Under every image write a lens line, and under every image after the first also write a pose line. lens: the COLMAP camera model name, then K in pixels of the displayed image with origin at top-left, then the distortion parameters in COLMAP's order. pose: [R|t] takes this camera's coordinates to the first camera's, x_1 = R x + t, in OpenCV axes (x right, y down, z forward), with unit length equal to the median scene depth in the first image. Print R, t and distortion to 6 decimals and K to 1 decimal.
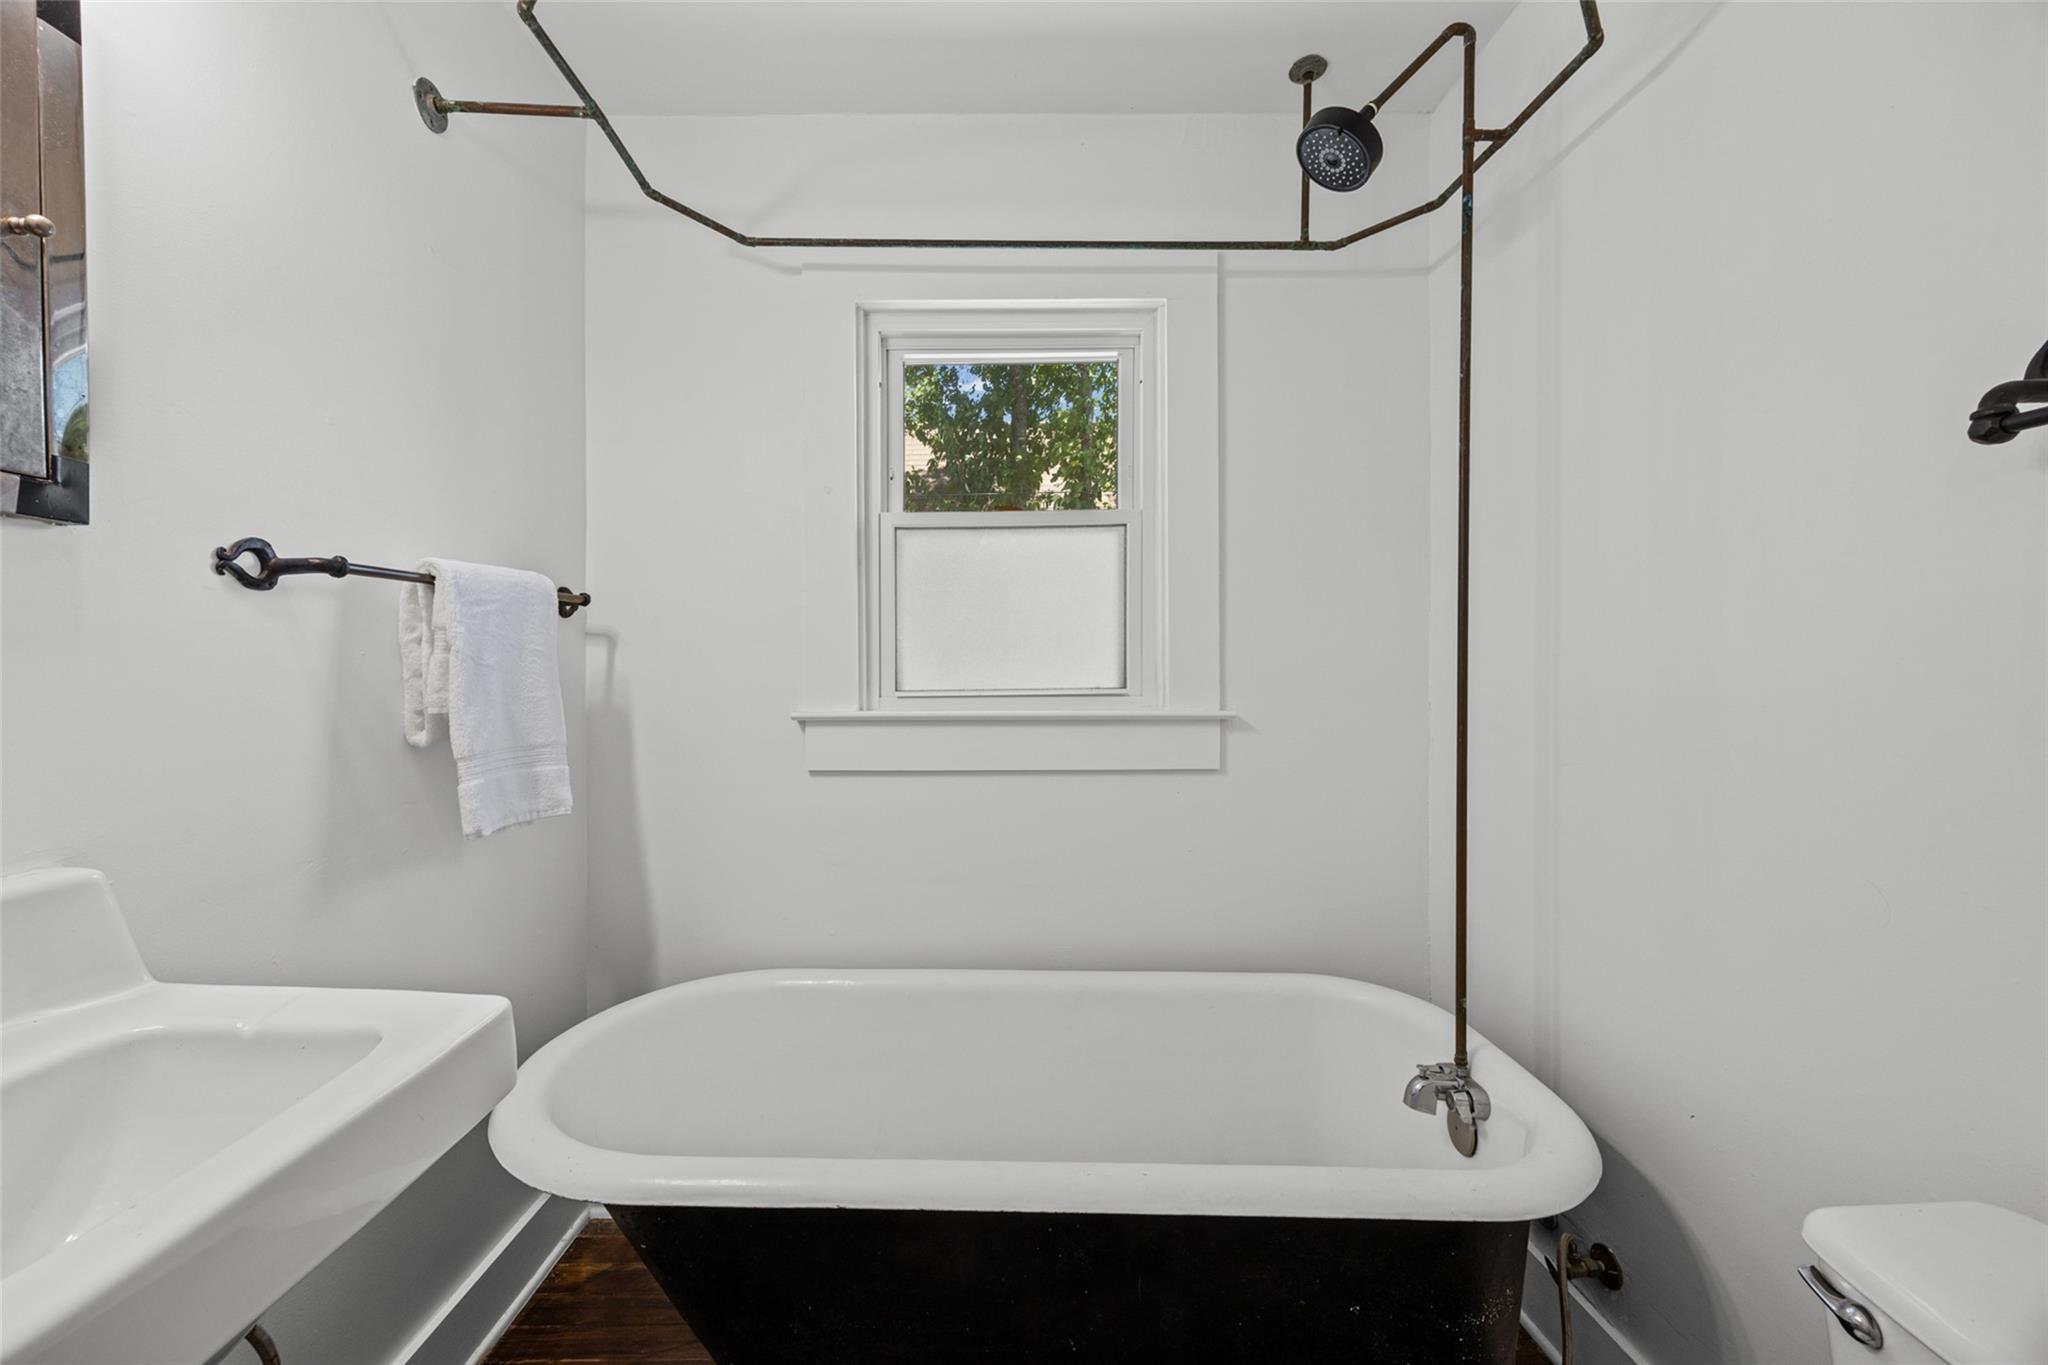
lens RADIAL K [[820.7, 0, 992.7], [0, 820.7, 670.8], [0, 0, 1]] dist [0.000696, 0.000173]
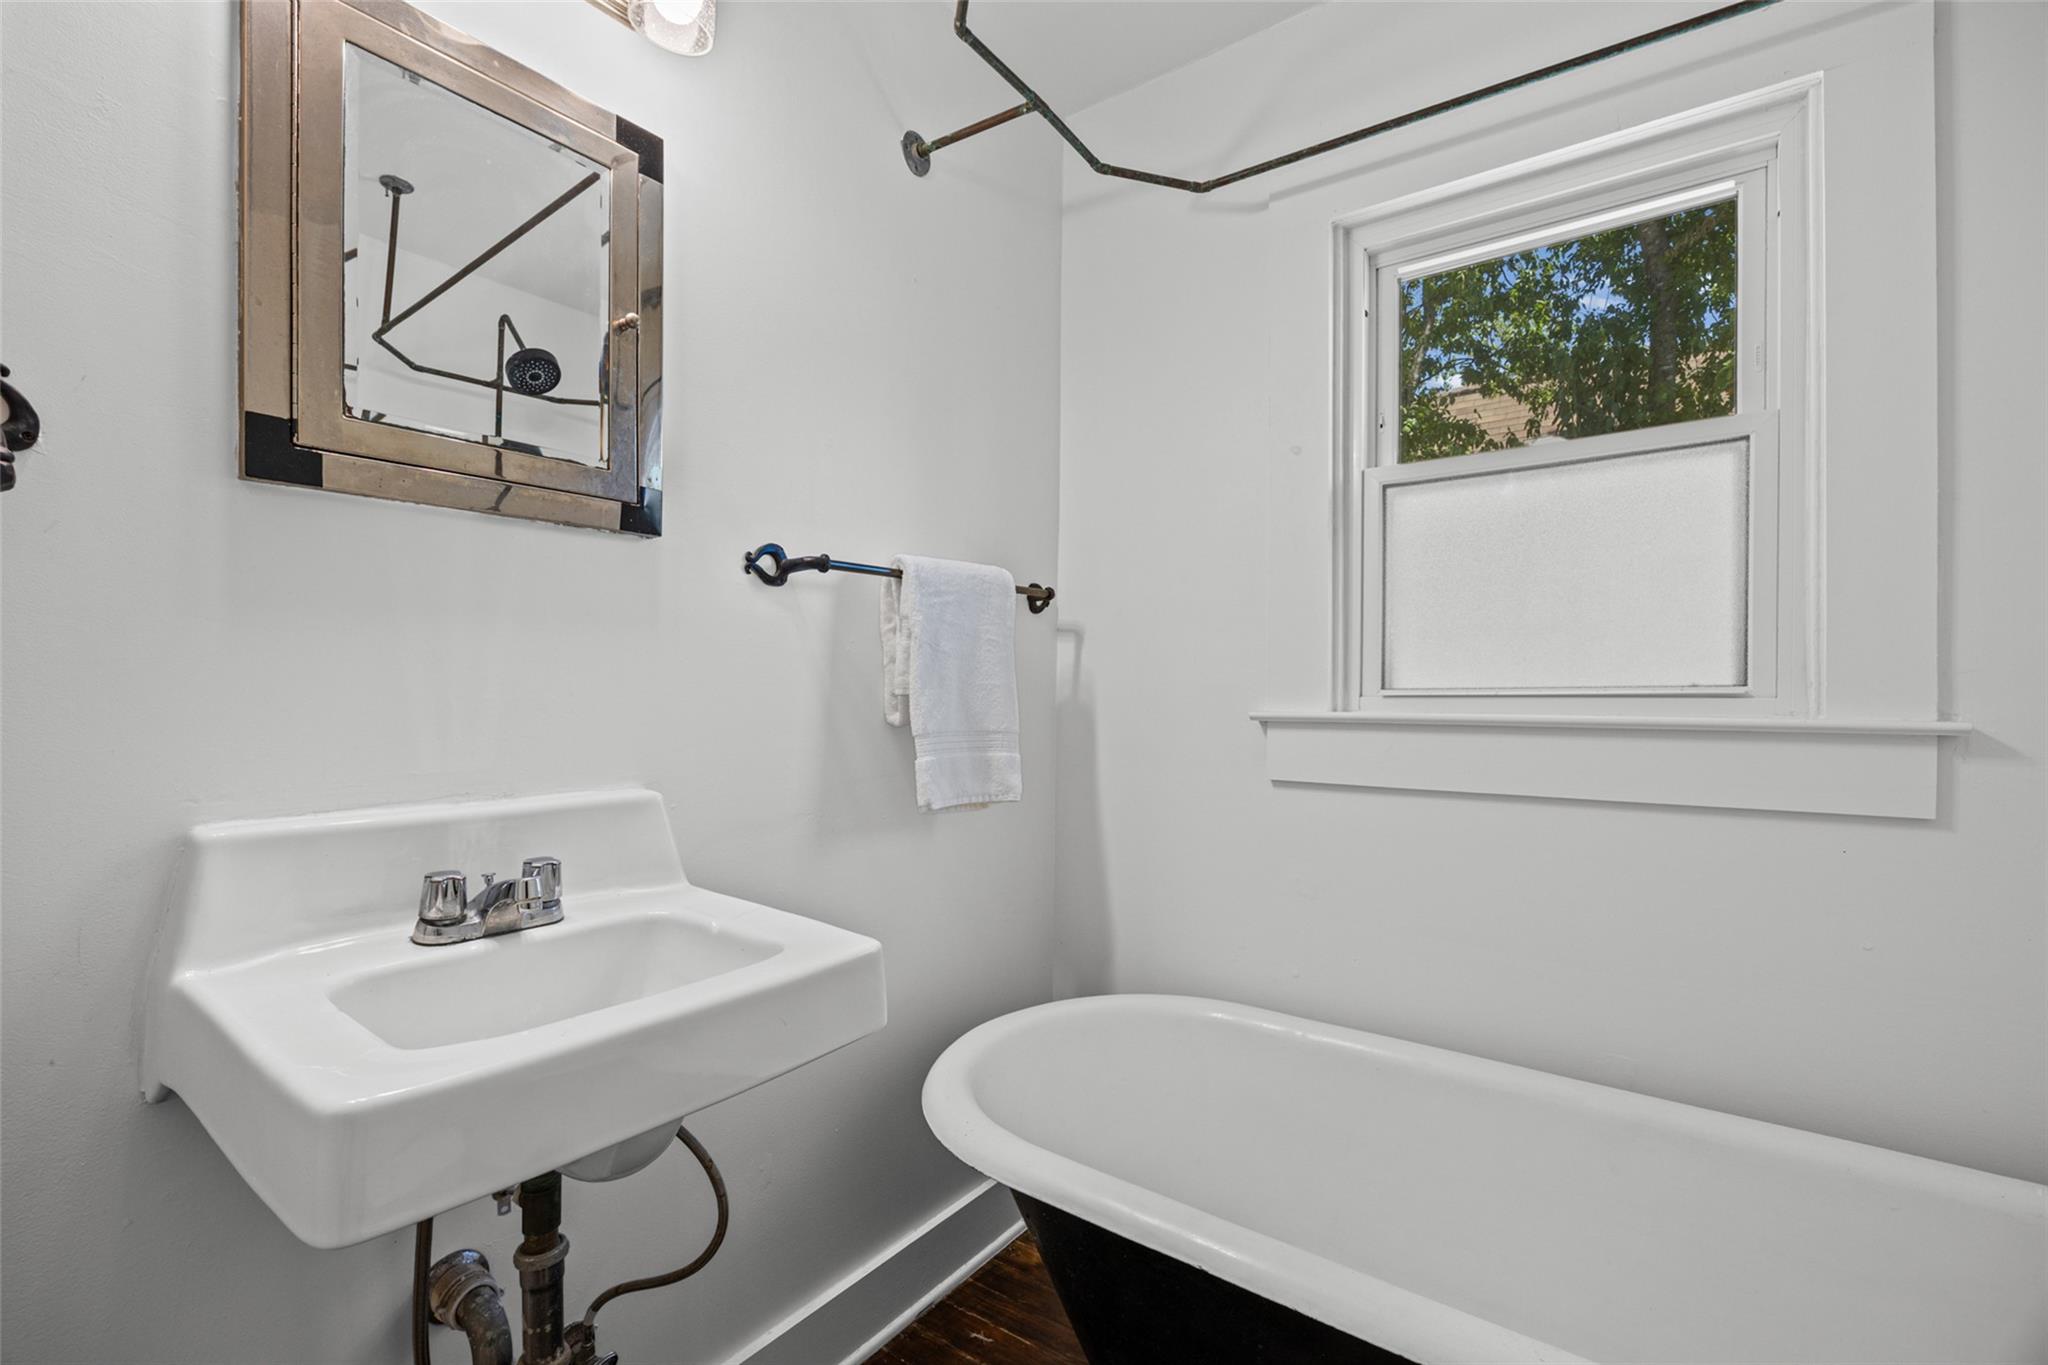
lens RADIAL K [[905.9, 0, 1019.3], [0, 905.9, 697.2], [0, 0, 1]] dist [-0.015098, 0.000786]
pose [[0.803469, 0.007671, -0.595297, 0.160273], [-0.012625, 0.999912, -0.004155, 0.053642], [0.595212, 0.010855, 0.803495, 0.104871]]
